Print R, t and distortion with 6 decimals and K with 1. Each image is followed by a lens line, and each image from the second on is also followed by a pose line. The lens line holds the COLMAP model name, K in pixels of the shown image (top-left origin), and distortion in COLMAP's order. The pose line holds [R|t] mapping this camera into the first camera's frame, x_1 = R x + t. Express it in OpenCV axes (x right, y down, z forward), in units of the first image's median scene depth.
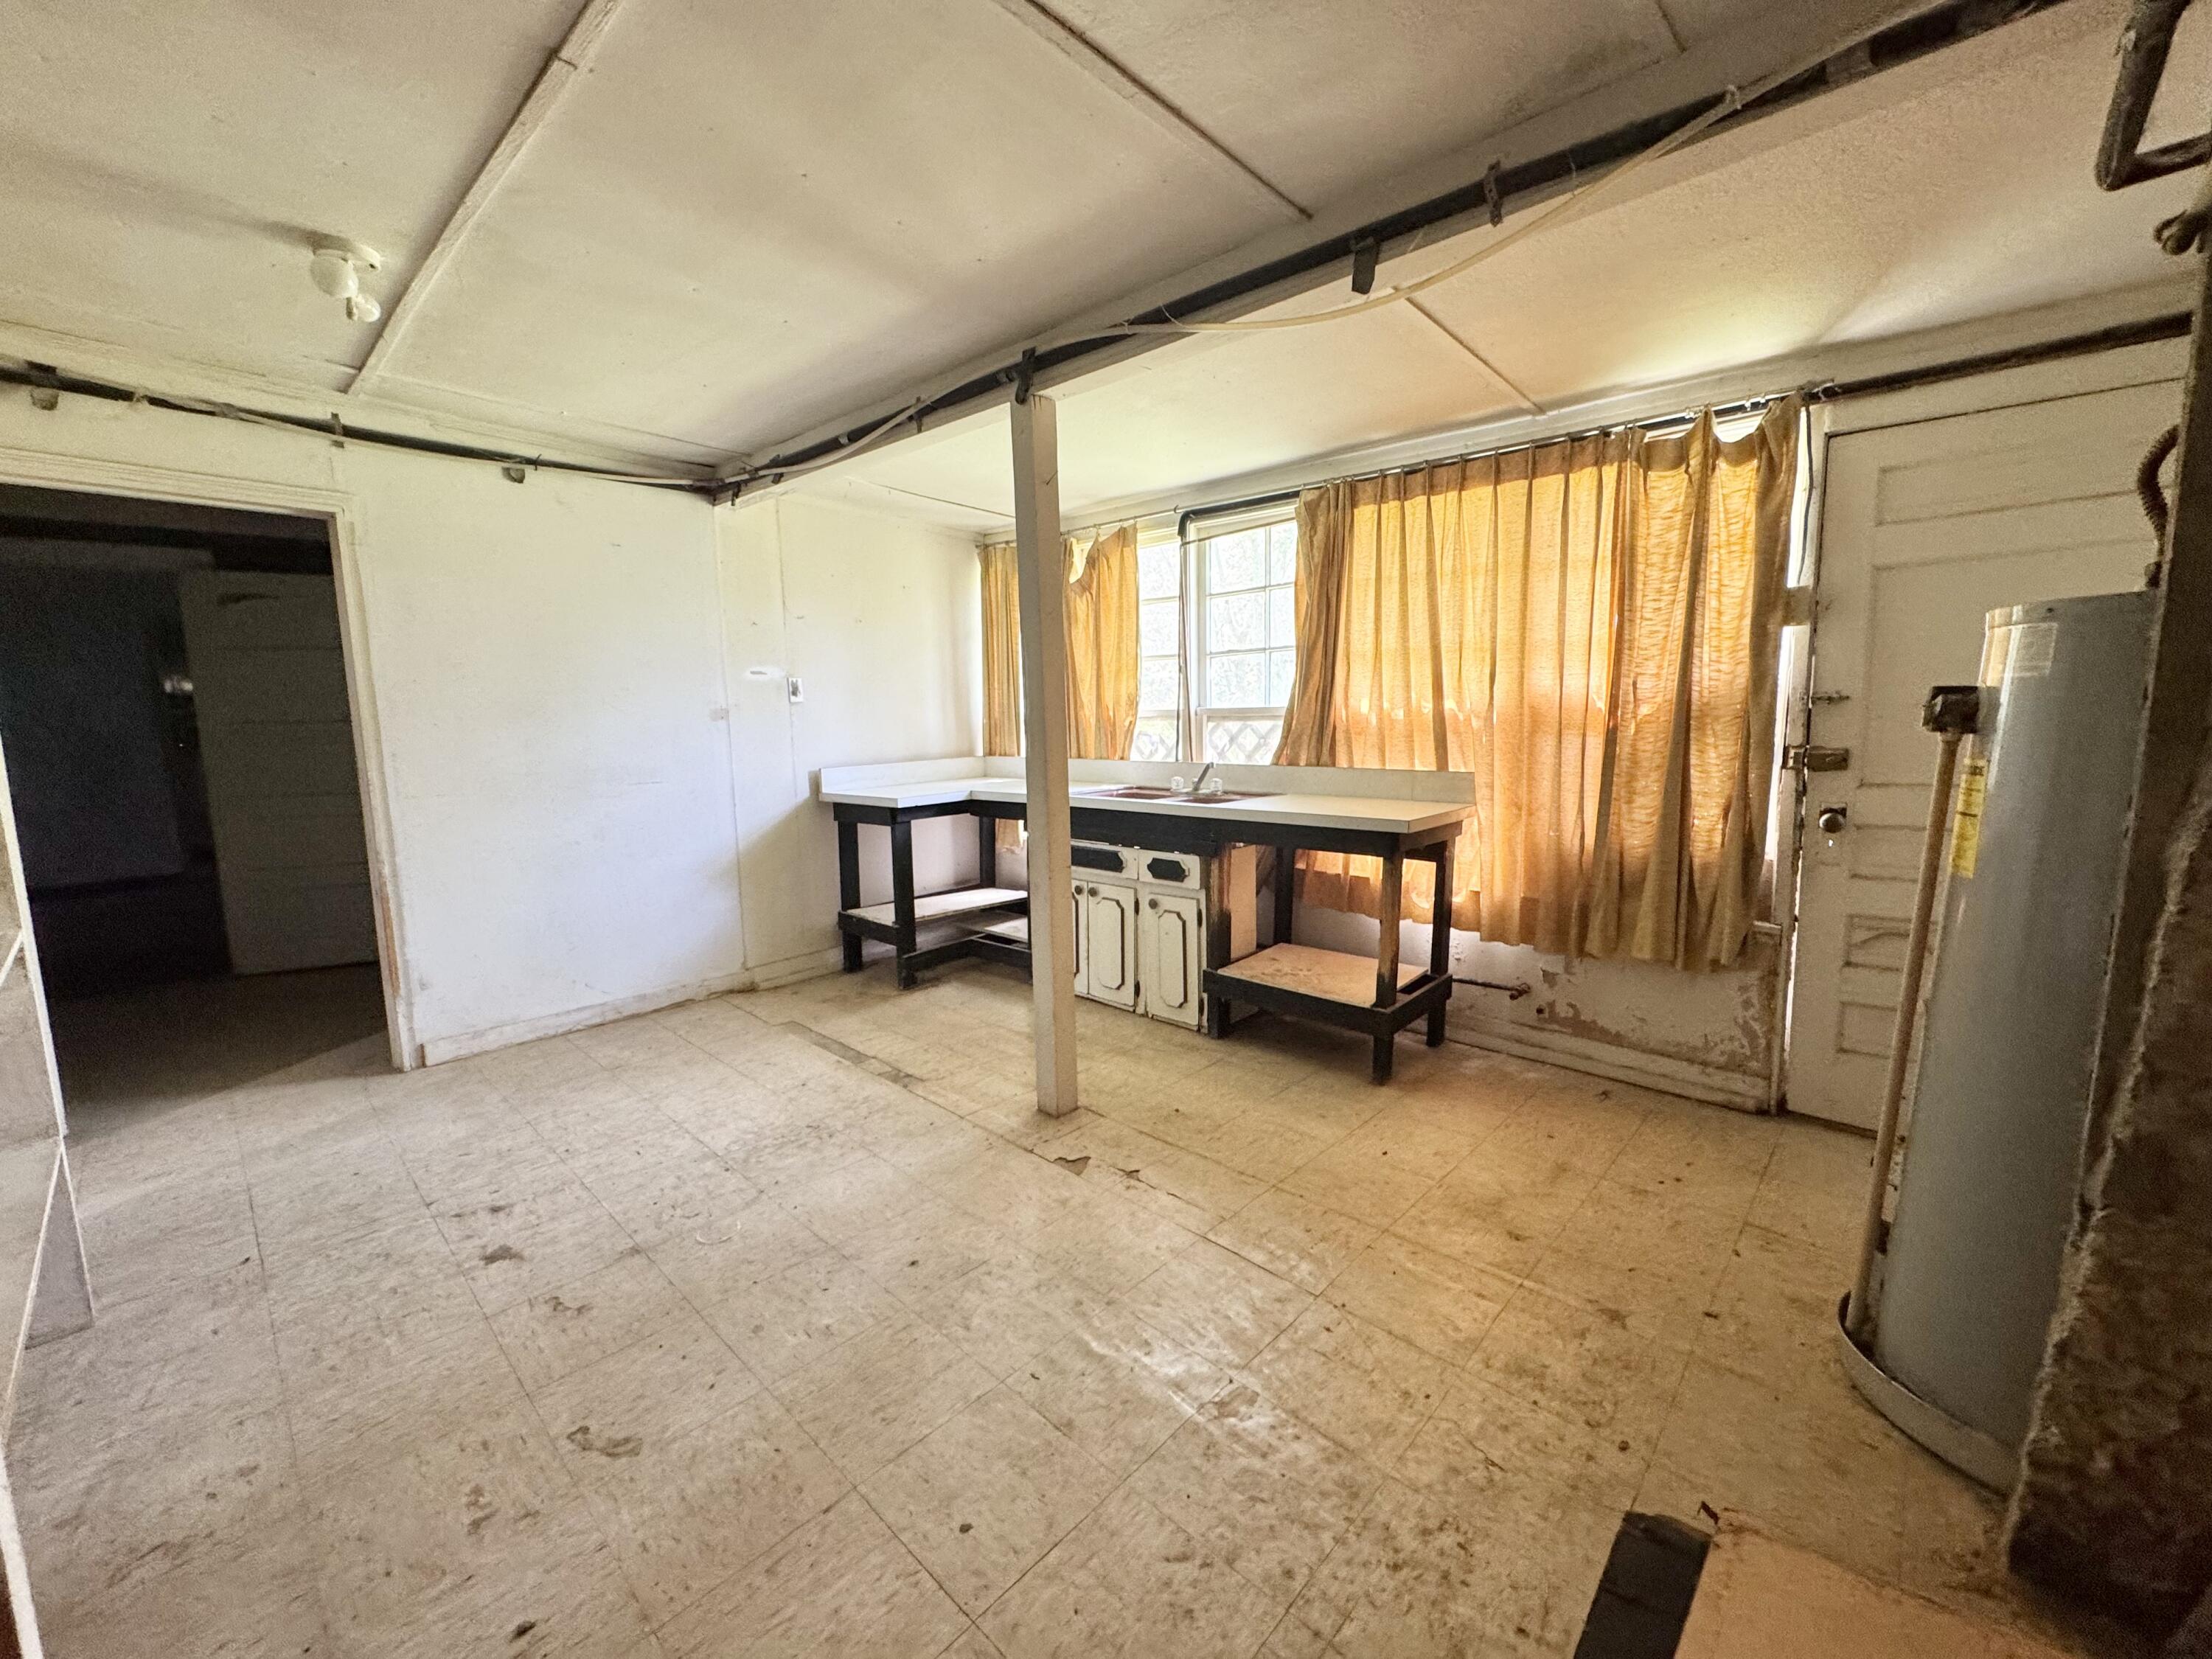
lens RADIAL K [[887.5, 0, 1104.5], [0, 887.5, 830.3], [0, 0, 1]] dist [-0.002550, 0.001147]
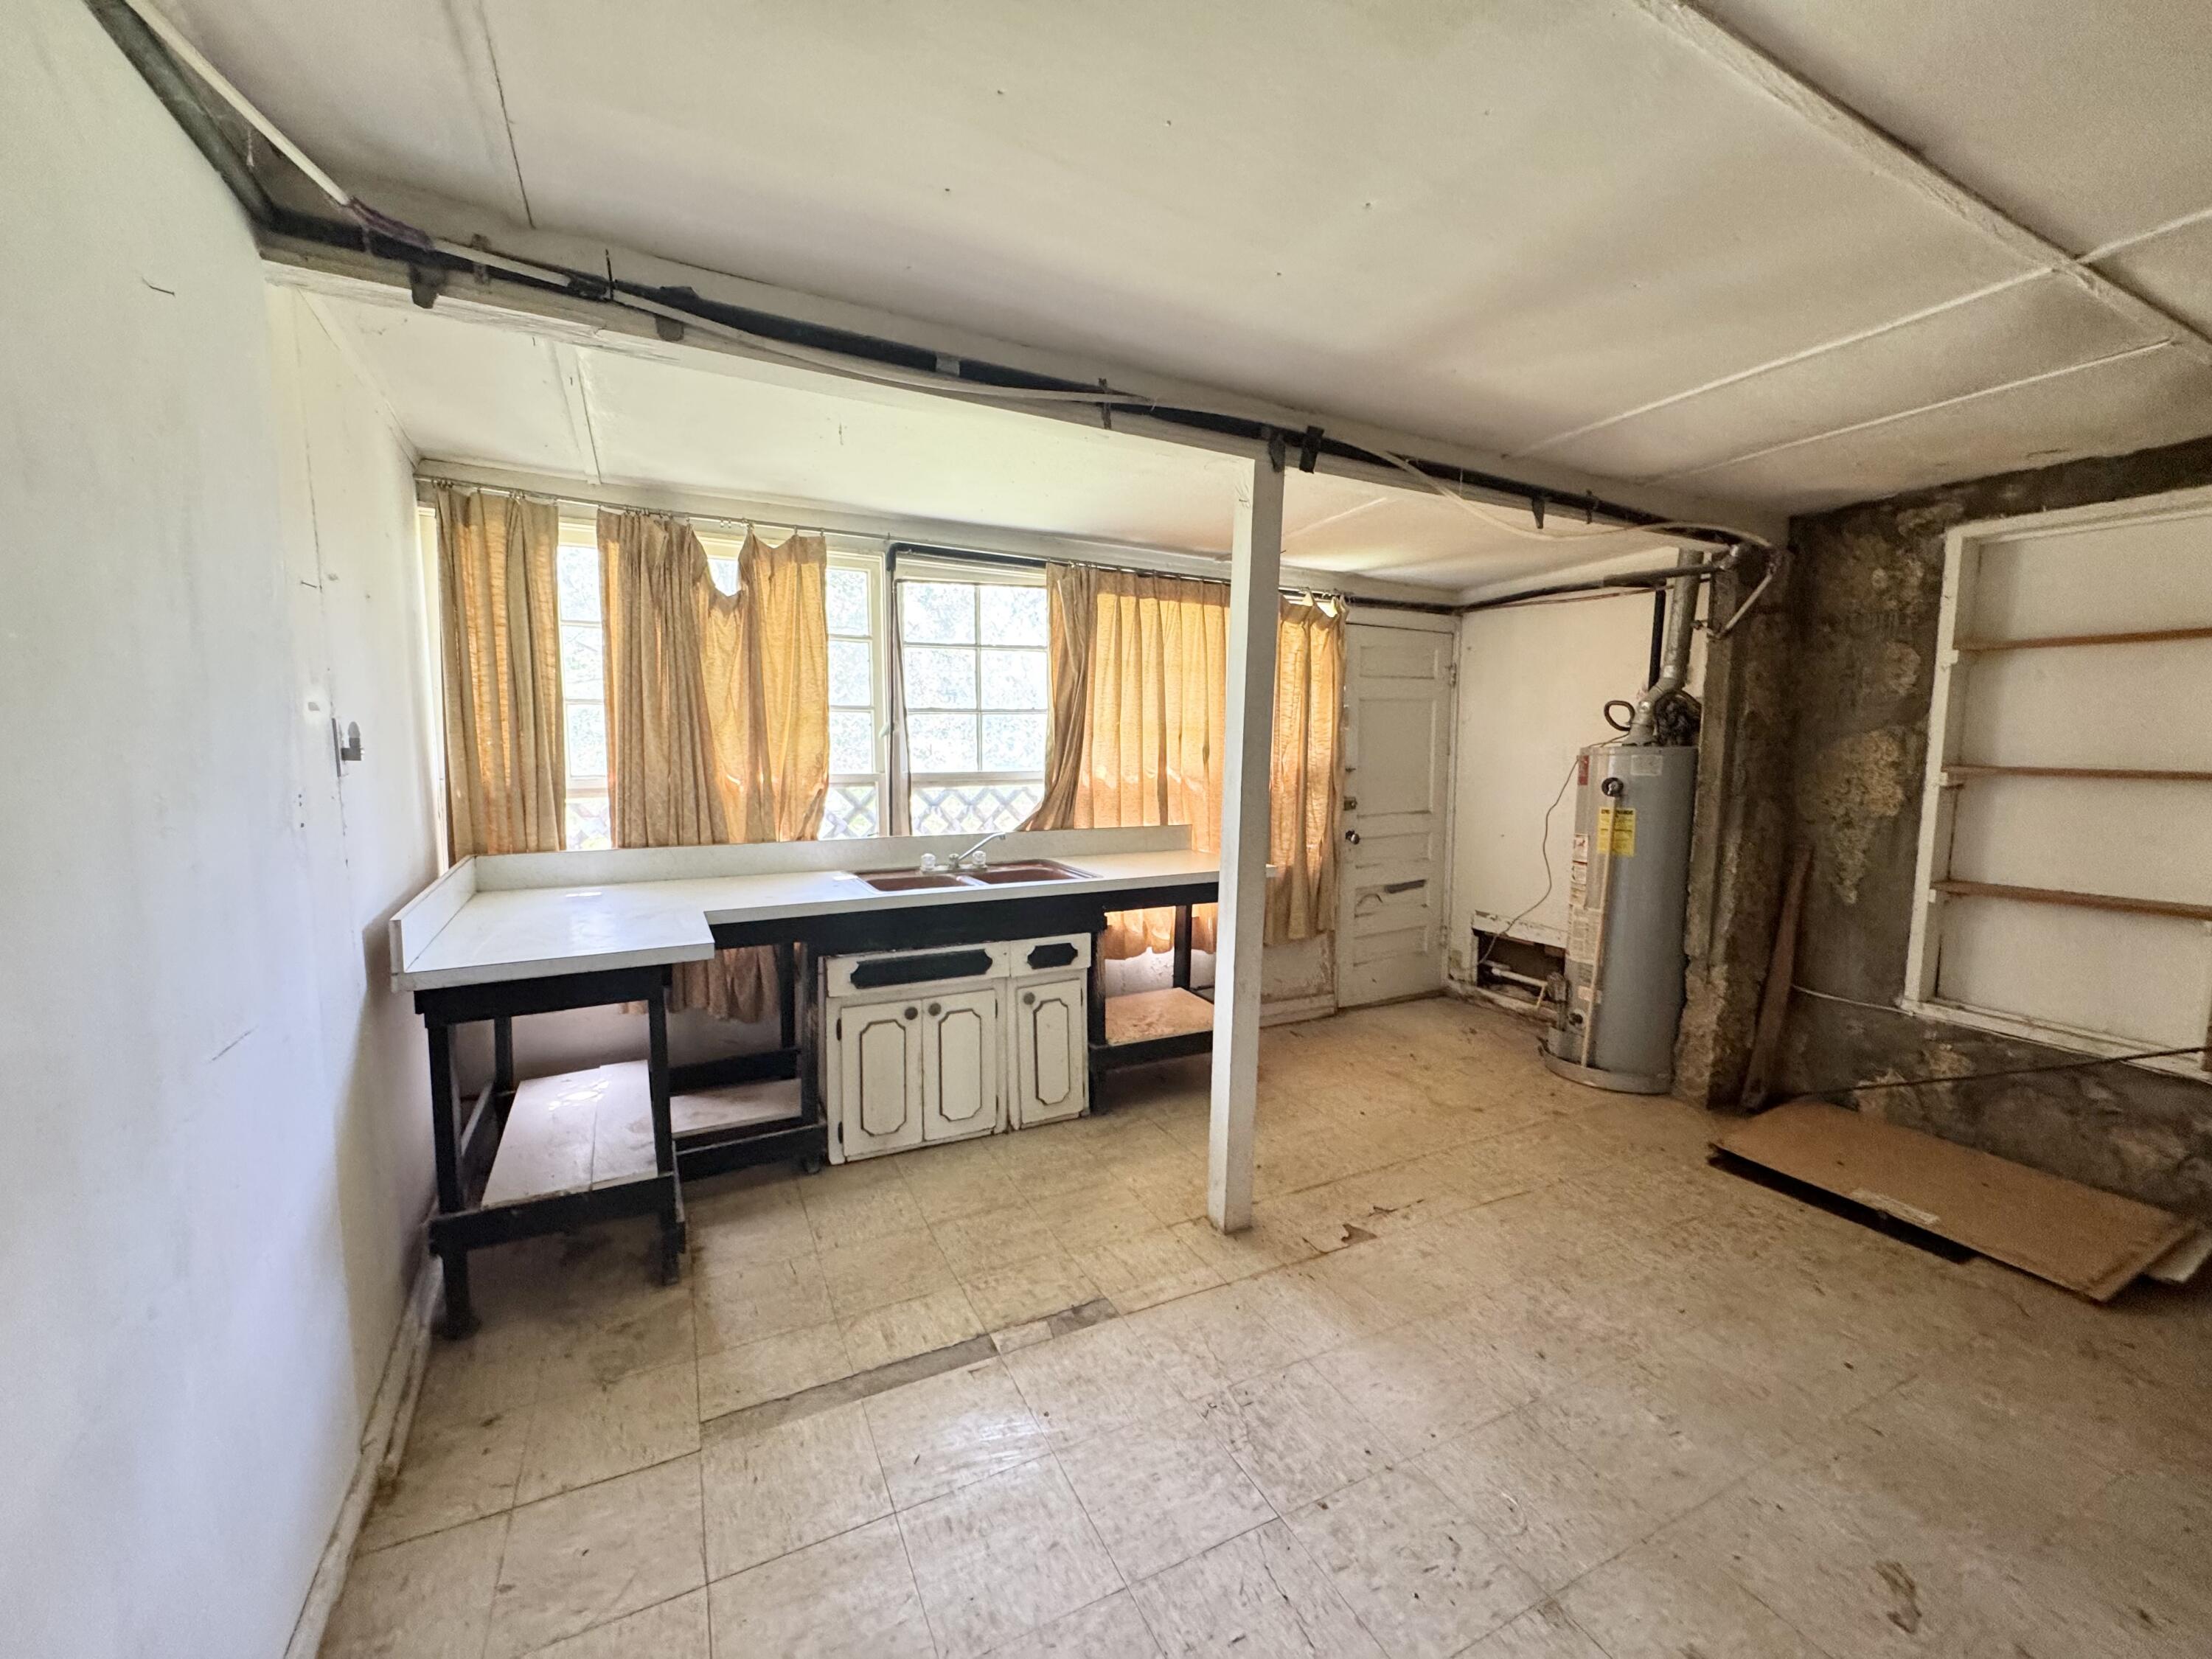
lens RADIAL K [[887.5, 0, 1104.5], [0, 887.5, 830.3], [0, 0, 1]] dist [-0.002550, 0.001147]
pose [[0.344724, -0.081322, 0.935175, -0.757760], [0.108042, 0.993057, 0.046529, -0.120721], [-0.932466, 0.084999, 0.351117, 0.625464]]
